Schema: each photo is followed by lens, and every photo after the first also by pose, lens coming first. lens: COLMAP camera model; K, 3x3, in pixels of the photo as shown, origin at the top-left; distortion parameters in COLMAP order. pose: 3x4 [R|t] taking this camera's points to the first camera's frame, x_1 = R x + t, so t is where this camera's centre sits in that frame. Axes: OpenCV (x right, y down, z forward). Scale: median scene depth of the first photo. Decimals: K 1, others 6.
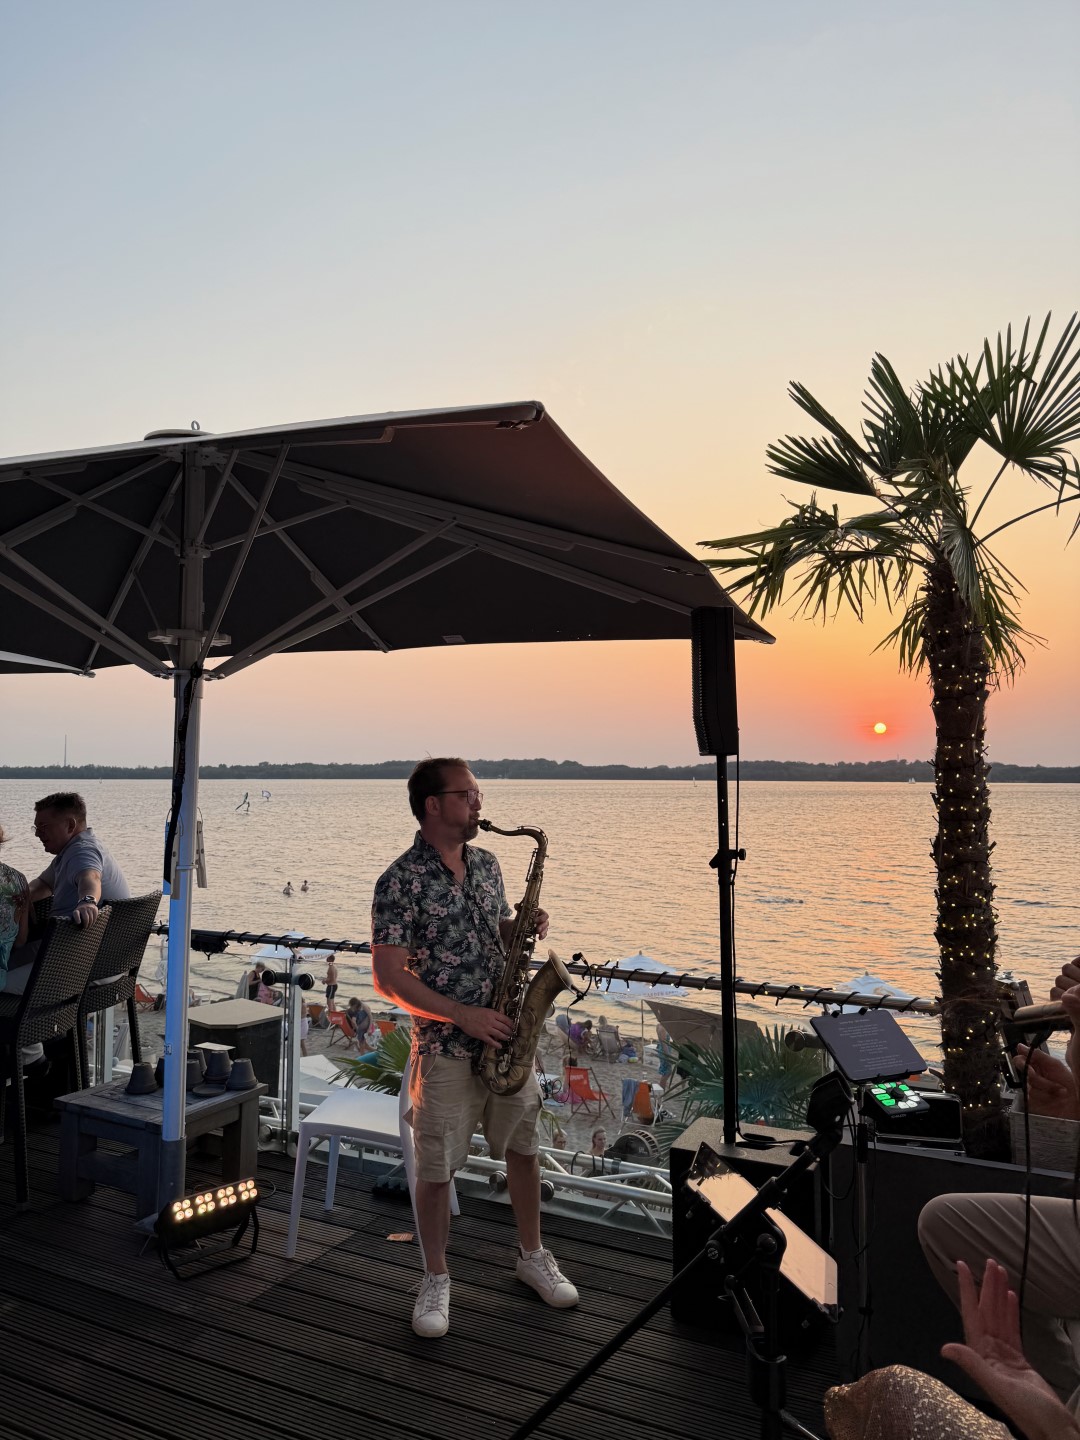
lens RADIAL K [[1012.9, 0, 529.4], [0, 1012.9, 725.3], [0, 0, 1]] dist [0.045952, -0.059875]
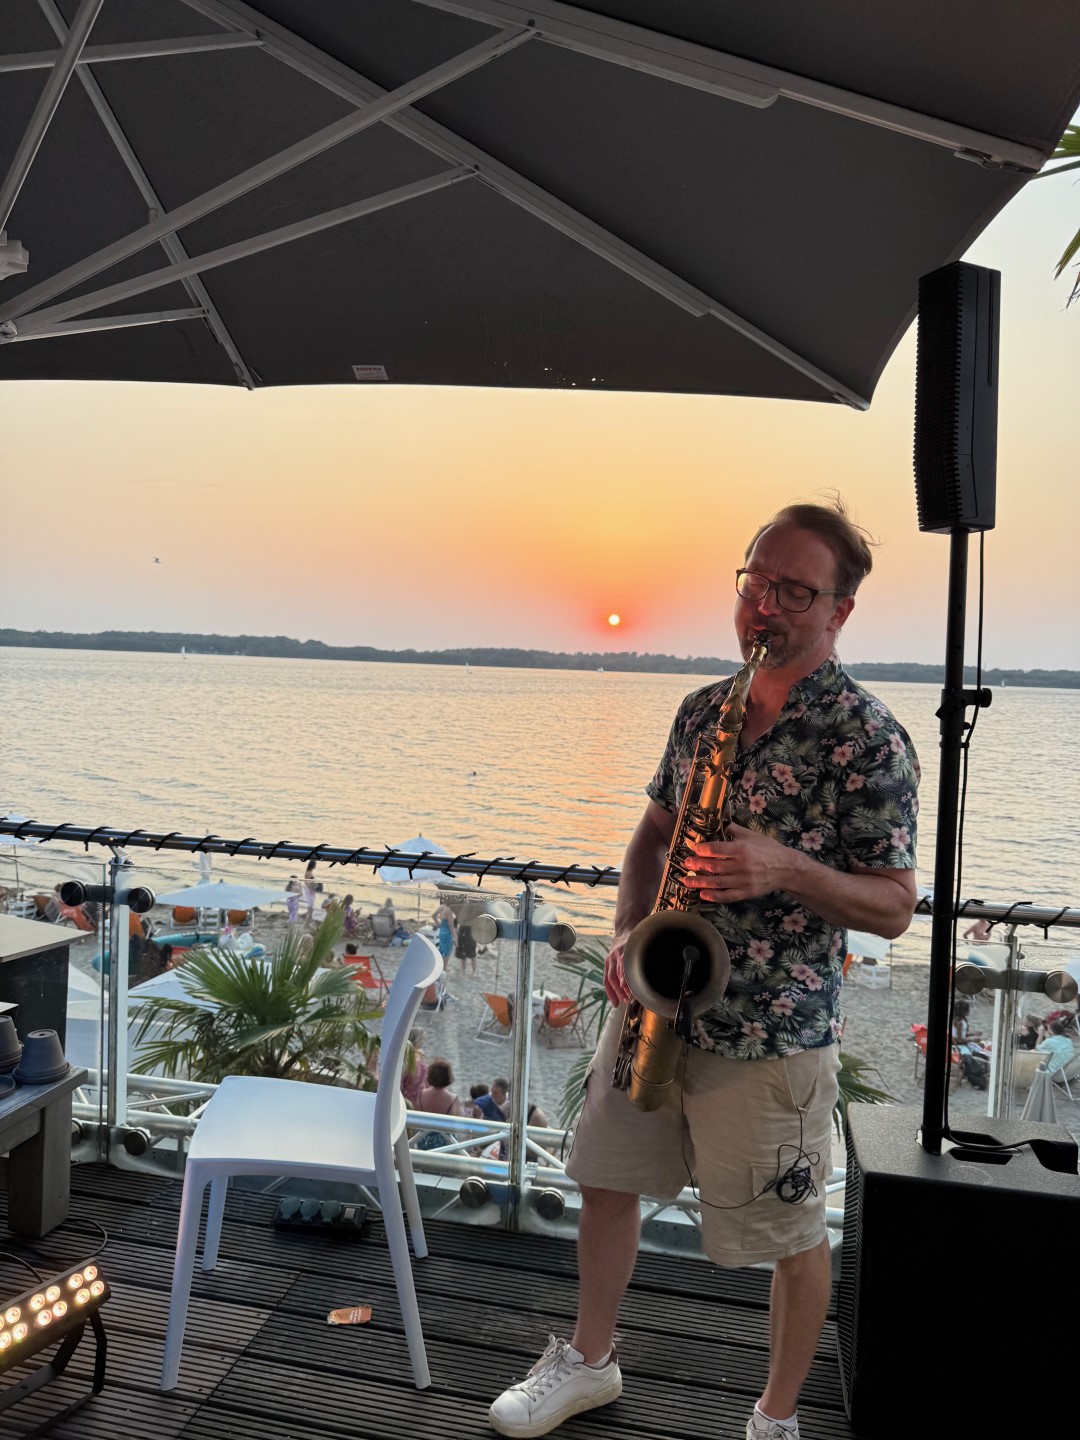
lens RADIAL K [[1012.9, 0, 535.5], [0, 1012.9, 733.0], [0, 0, 1]] dist [0.045952, -0.059875]
pose [[0.966617, 0.018731, 0.255540, -0.188794], [-0.049800, 0.992040, 0.115659, 0.085266], [-0.251340, -0.124524, 0.959855, 0.450188]]
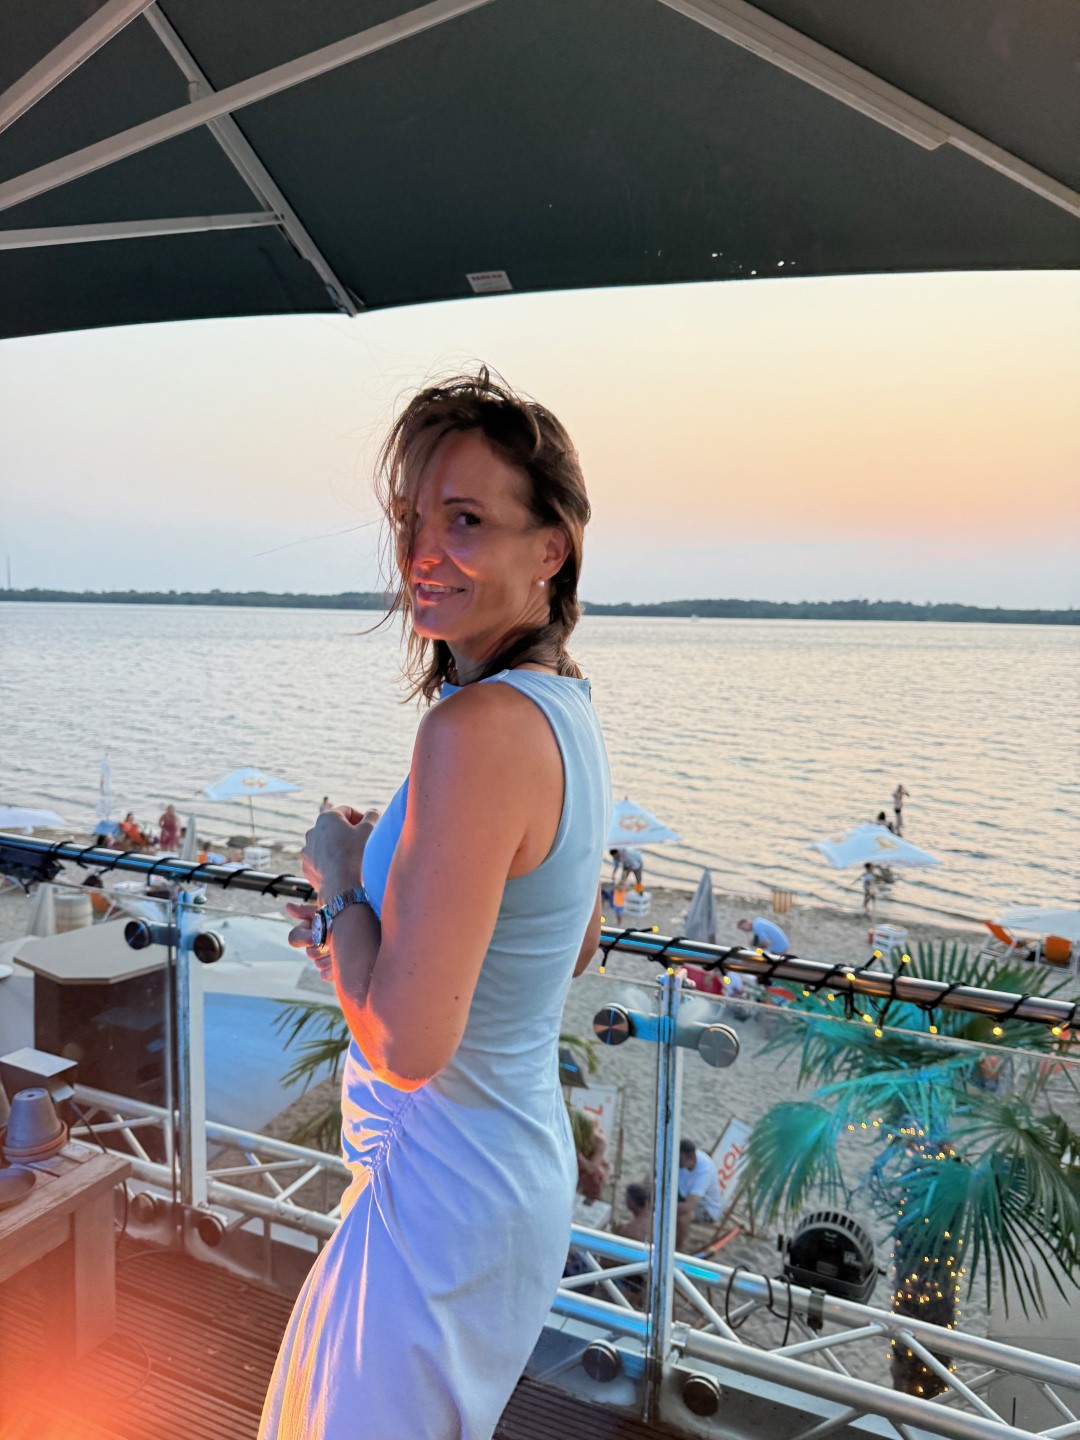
lens RADIAL K [[1012.9, 0, 535.8], [0, 1012.9, 730.2], [0, 0, 1]] dist [0.045952, -0.059875]
pose [[0.998913, 0.013574, 0.044585, -0.101125], [-0.020823, 0.985842, 0.166376, 0.069555], [-0.041695, -0.167124, 0.985054, 0.639006]]
